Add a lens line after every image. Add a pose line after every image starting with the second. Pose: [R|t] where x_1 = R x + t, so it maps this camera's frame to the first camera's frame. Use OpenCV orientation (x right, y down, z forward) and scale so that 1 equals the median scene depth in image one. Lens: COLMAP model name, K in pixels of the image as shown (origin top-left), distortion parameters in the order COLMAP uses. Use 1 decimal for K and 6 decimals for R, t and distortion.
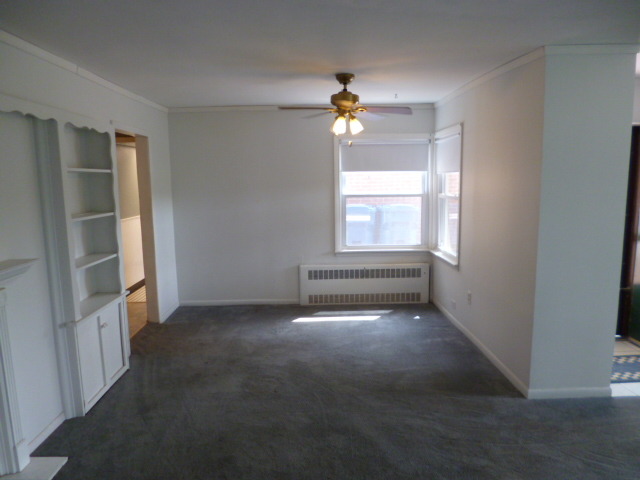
lens RADIAL K [[460.8, 0, 314.0], [0, 460.8, 241.9], [0, 0, 1]] dist [-0.033614, -0.003336]
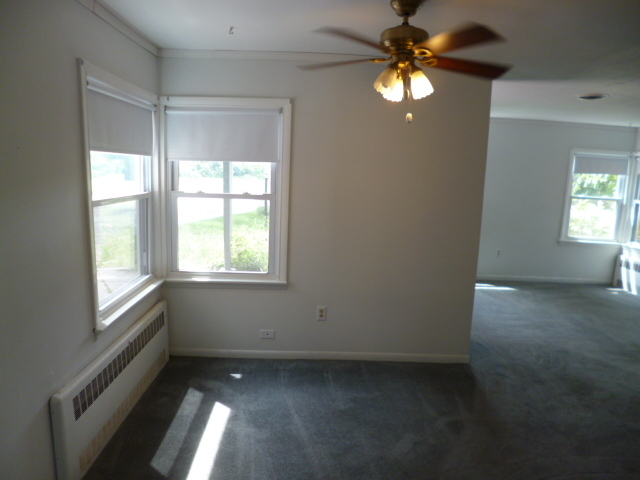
lens RADIAL K [[460.8, 0, 314.0], [0, 460.8, 241.9], [0, 0, 1]] dist [-0.033614, -0.003336]
pose [[-0.000487, -0.144816, 0.989458, -0.494626], [0.111272, 0.983306, 0.143971, -0.135551], [-0.993790, 0.110169, 0.015635, 1.012689]]
